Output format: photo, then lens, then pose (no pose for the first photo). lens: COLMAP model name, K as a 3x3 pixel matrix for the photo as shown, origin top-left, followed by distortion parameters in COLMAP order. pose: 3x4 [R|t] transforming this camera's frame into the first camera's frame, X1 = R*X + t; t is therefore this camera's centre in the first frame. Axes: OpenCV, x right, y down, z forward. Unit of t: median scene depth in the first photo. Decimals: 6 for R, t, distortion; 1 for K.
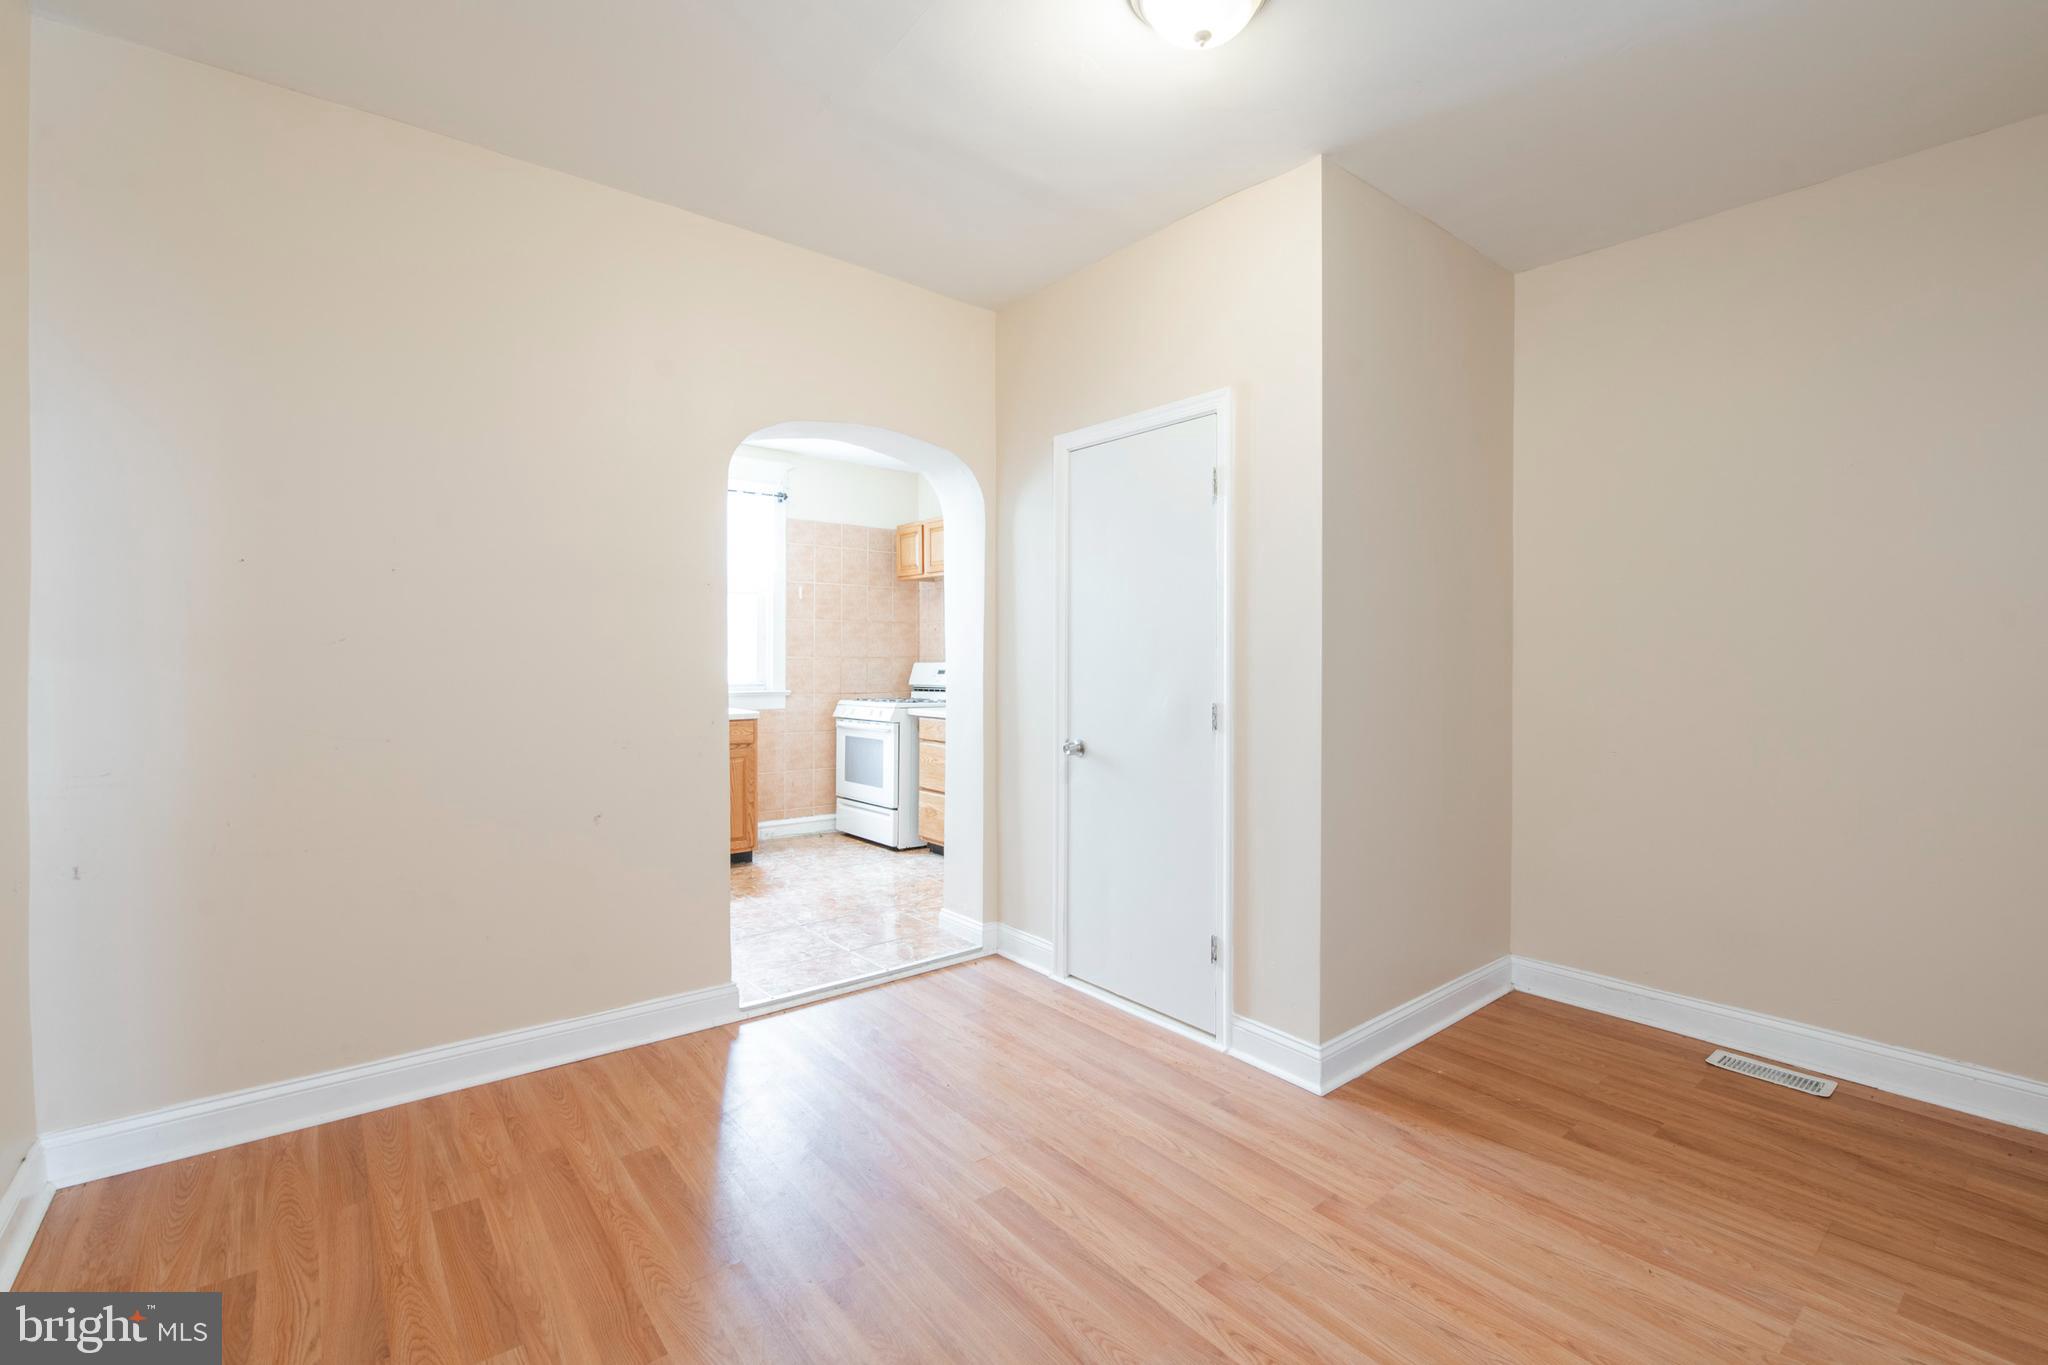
lens RADIAL K [[886.8, 0, 1034.1], [0, 886.8, 675.5], [0, 0, 1]] dist [-0.003329, -0.001165]
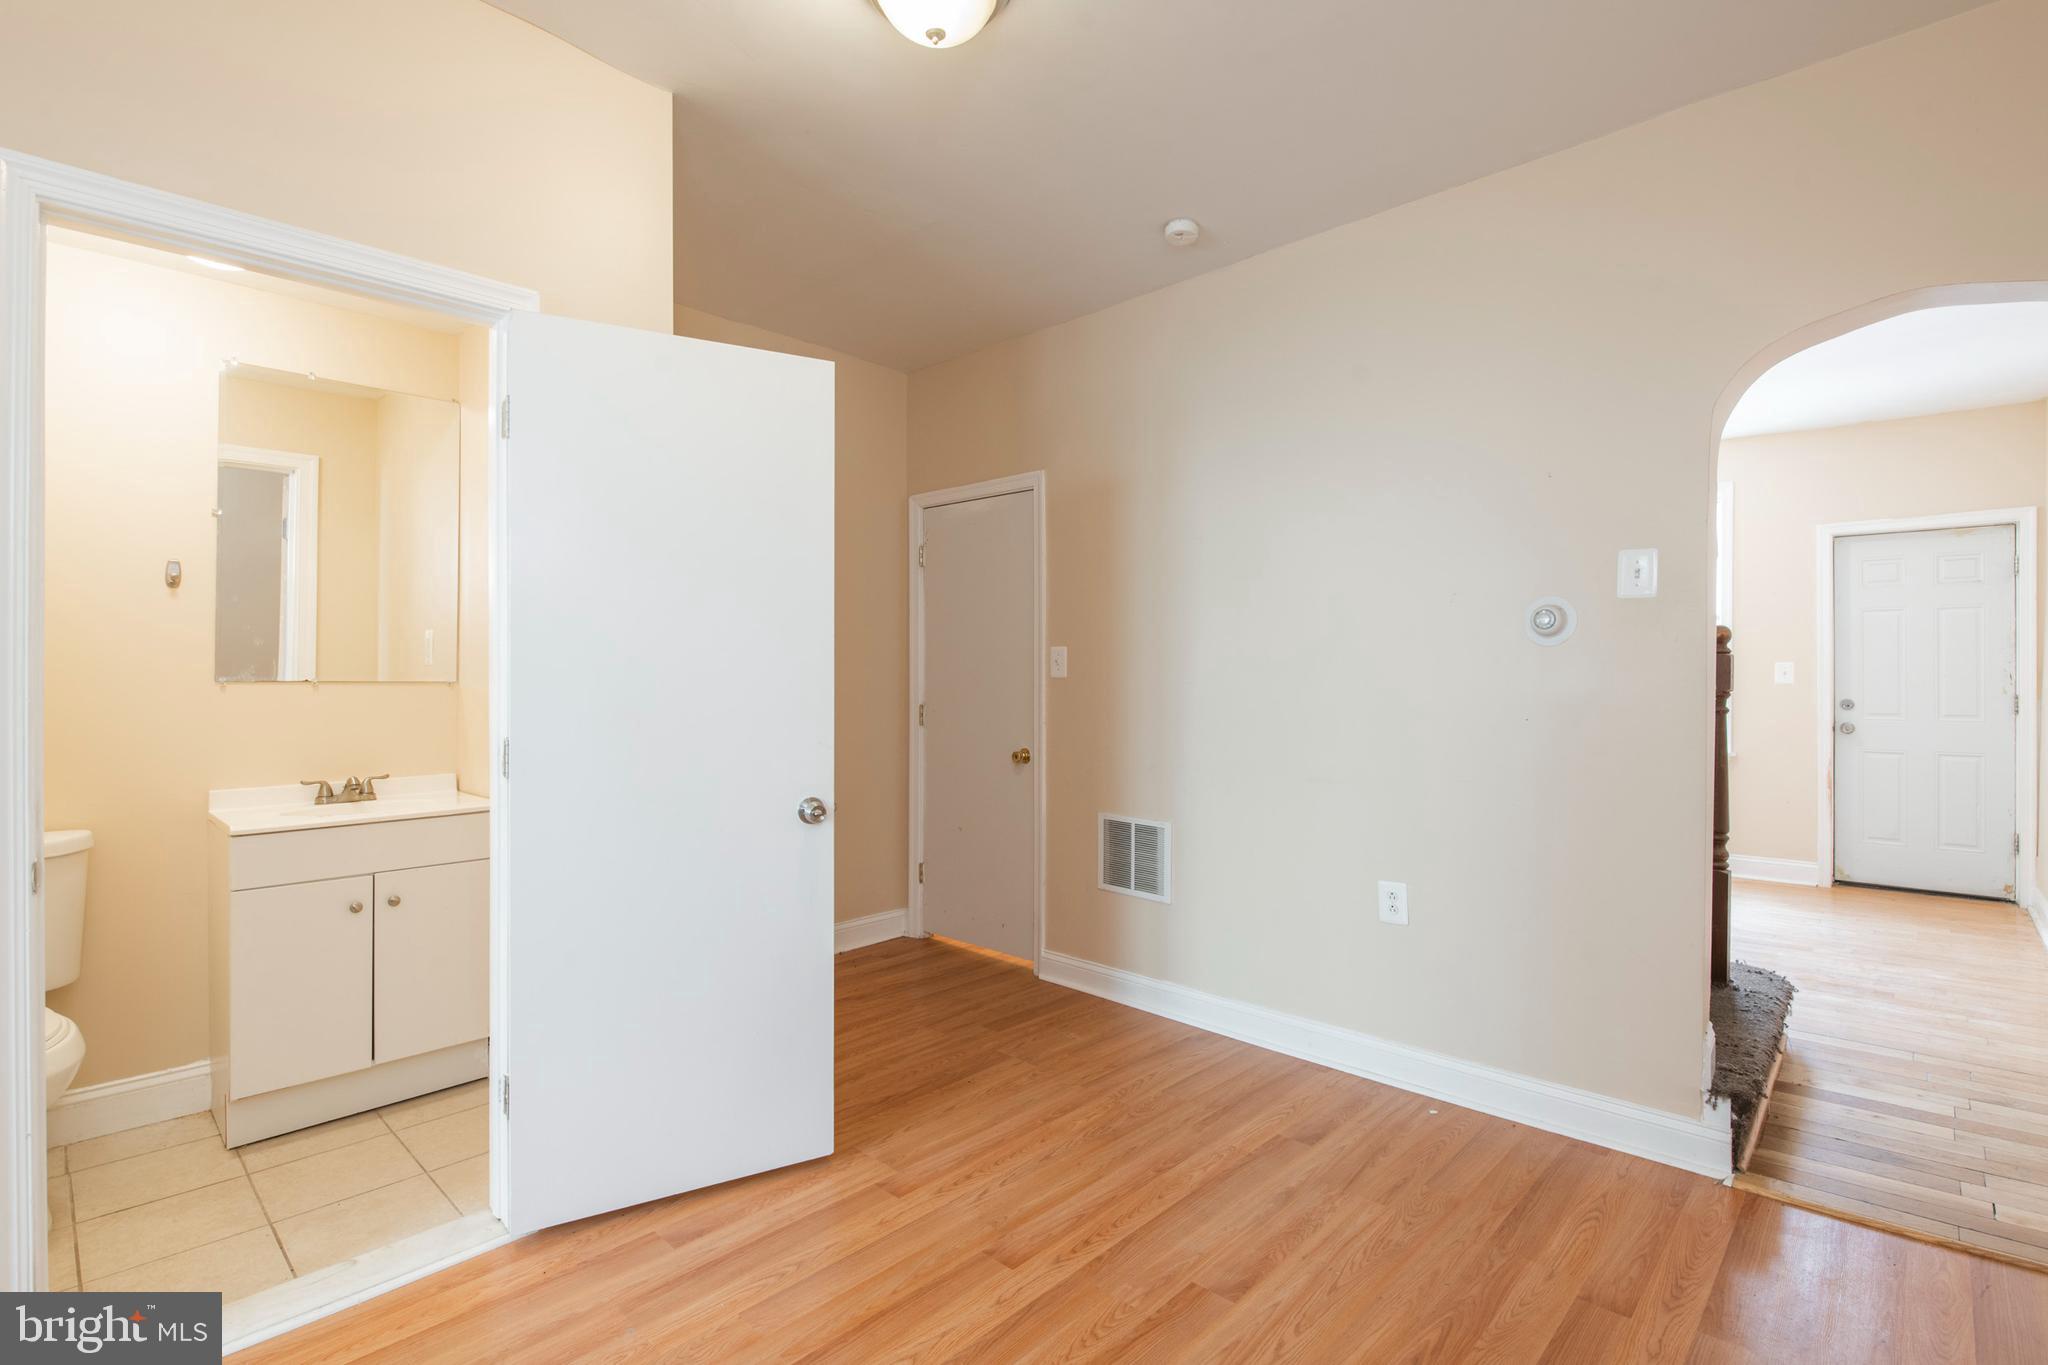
lens RADIAL K [[956.9, 0, 1030.0], [0, 956.9, 669.4], [0, 0, 1]] dist [-0.001849, -0.000872]
pose [[-0.127436, 0.002211, 0.991844, -0.898683], [0.020661, 0.999786, 0.000425, -0.021065], [-0.991632, 0.020546, -0.127454, 1.059859]]
